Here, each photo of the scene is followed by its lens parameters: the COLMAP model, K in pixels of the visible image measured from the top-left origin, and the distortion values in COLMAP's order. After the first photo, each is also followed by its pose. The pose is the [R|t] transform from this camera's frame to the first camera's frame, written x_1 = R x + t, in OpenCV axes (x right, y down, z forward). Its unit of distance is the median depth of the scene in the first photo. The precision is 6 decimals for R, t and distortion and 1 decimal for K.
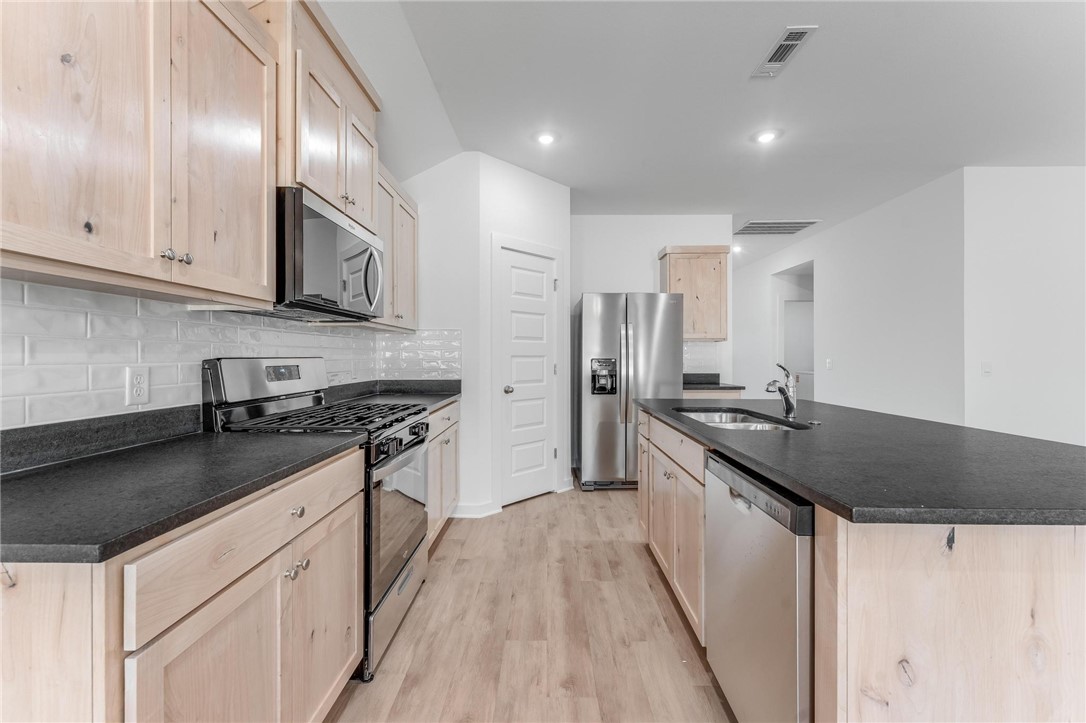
lens RADIAL K [[436.7, 0, 542.9], [0, 436.7, 356.3], [0, 0, 1]] dist [-0.000258, 0.000348]
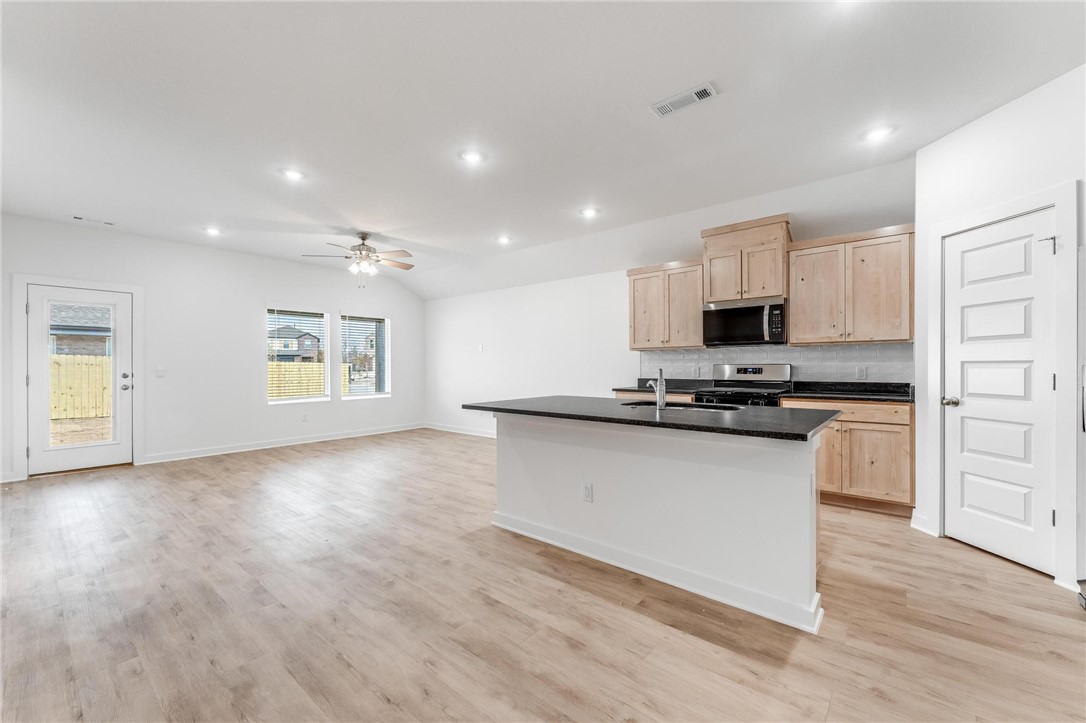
lens RADIAL K [[436.7, 0, 535.9], [0, 436.7, 367.3], [0, 0, 1]] dist [-0.000258, 0.000348]
pose [[-0.645497, 0.005405, -0.763744, 1.397350], [0.004064, 0.999985, 0.003642, 0.003994], [0.763752, -0.000753, -0.645509, 1.198107]]
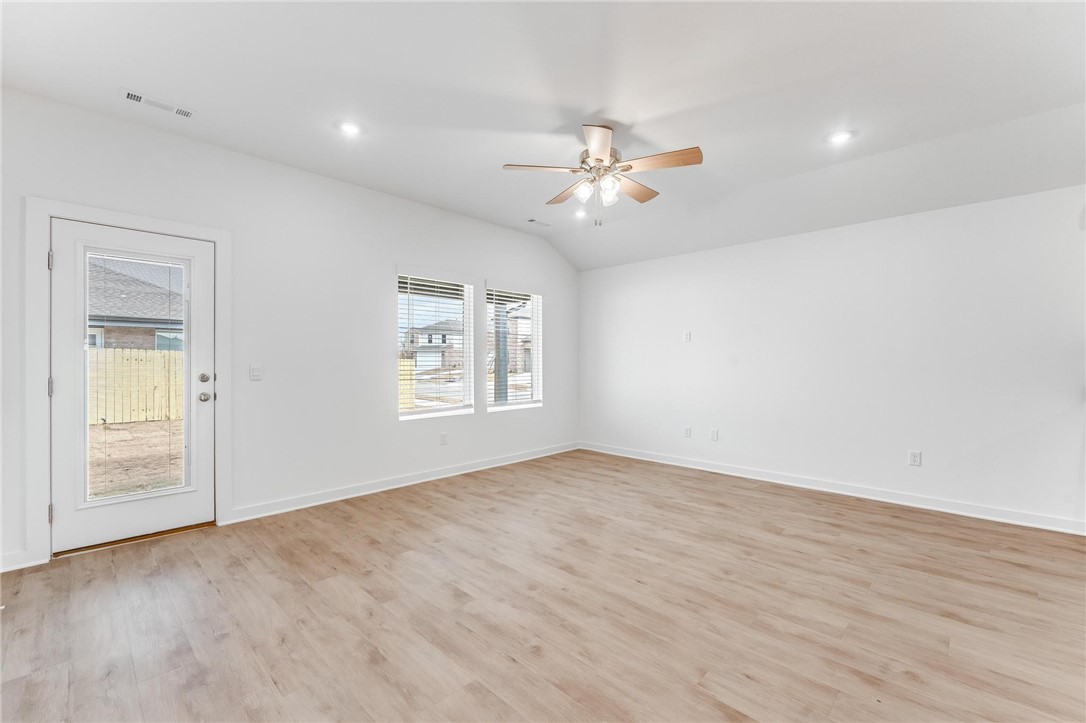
lens RADIAL K [[452.8, 0, 537.1], [0, 452.8, 365.3], [0, 0, 1]] dist [-0.003422, 0.000375]
pose [[-0.696999, 0.004756, -0.717056, 1.339829], [0.000514, 0.999981, 0.006132, 0.000361], [0.717072, 0.003906, -0.696988, 0.031089]]
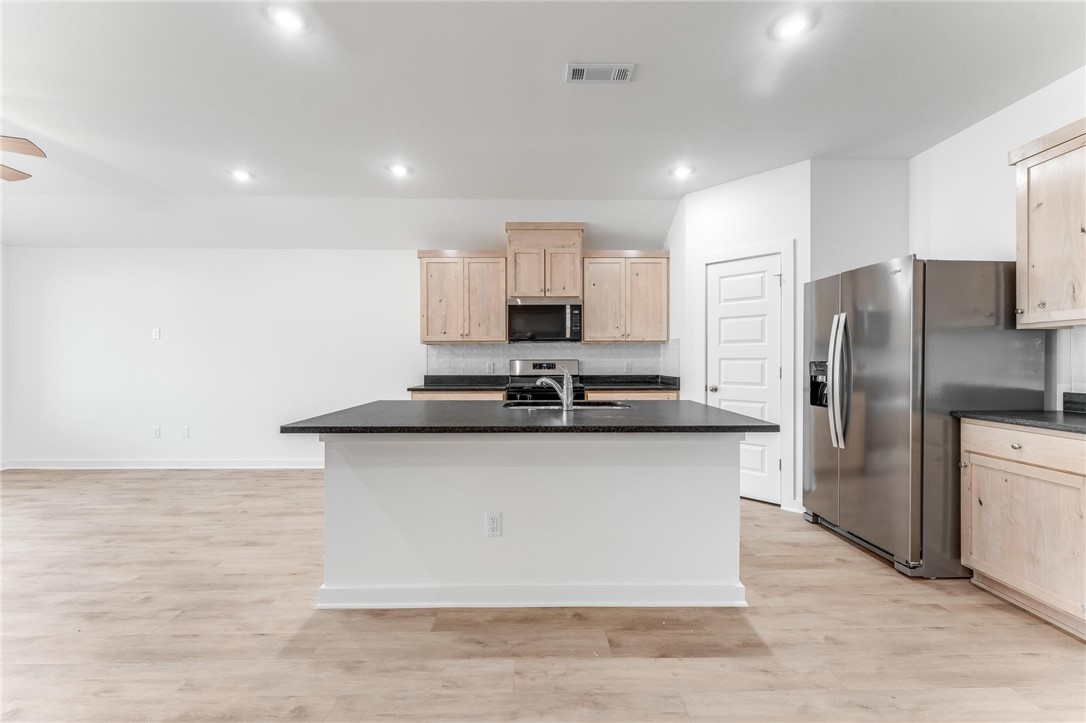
lens RADIAL K [[436.7, 0, 542.3], [0, 436.7, 359.4], [0, 0, 1]] dist [-0.000258, 0.000348]
pose [[0.018400, -0.002744, -0.999827, 1.333005], [0.000893, 0.999996, -0.002728, 0.004874], [0.999830, -0.000842, 0.018402, 0.695249]]
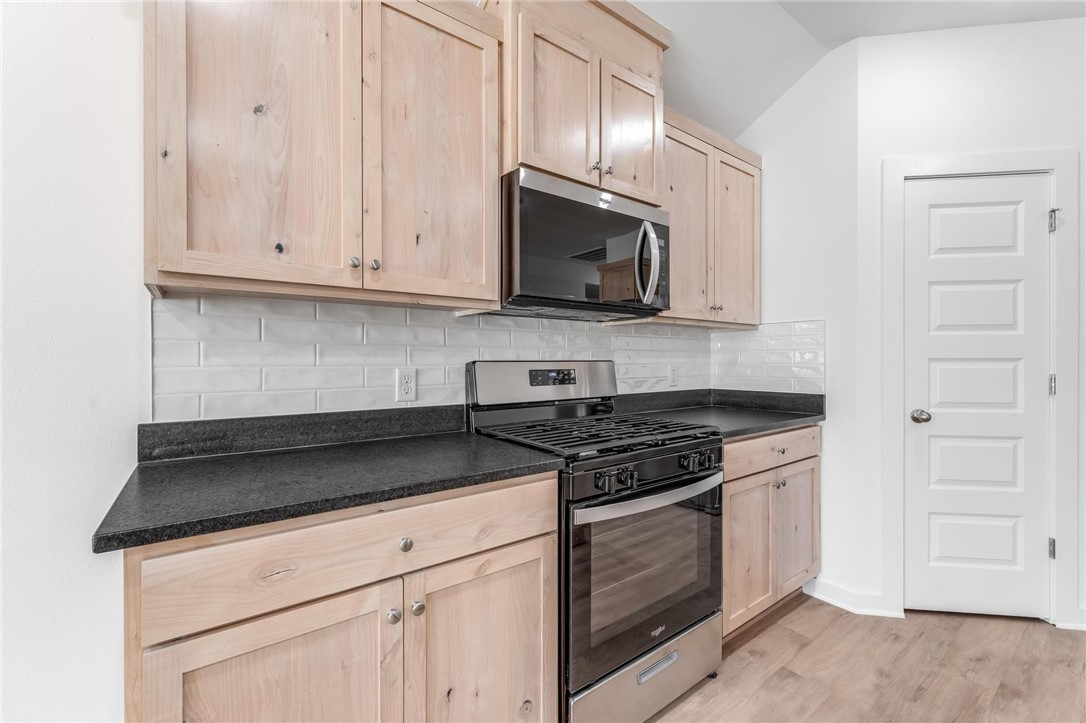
lens RADIAL K [[452.8, 0, 544.2], [0, 452.8, 362.7], [0, 0, 1]] dist [-0.003422, 0.000375]
pose [[0.609240, 0.003094, -0.792980, 0.121648], [-0.000048, 0.999993, 0.003865, 0.002205], [0.792986, -0.002317, 0.609235, 0.288383]]
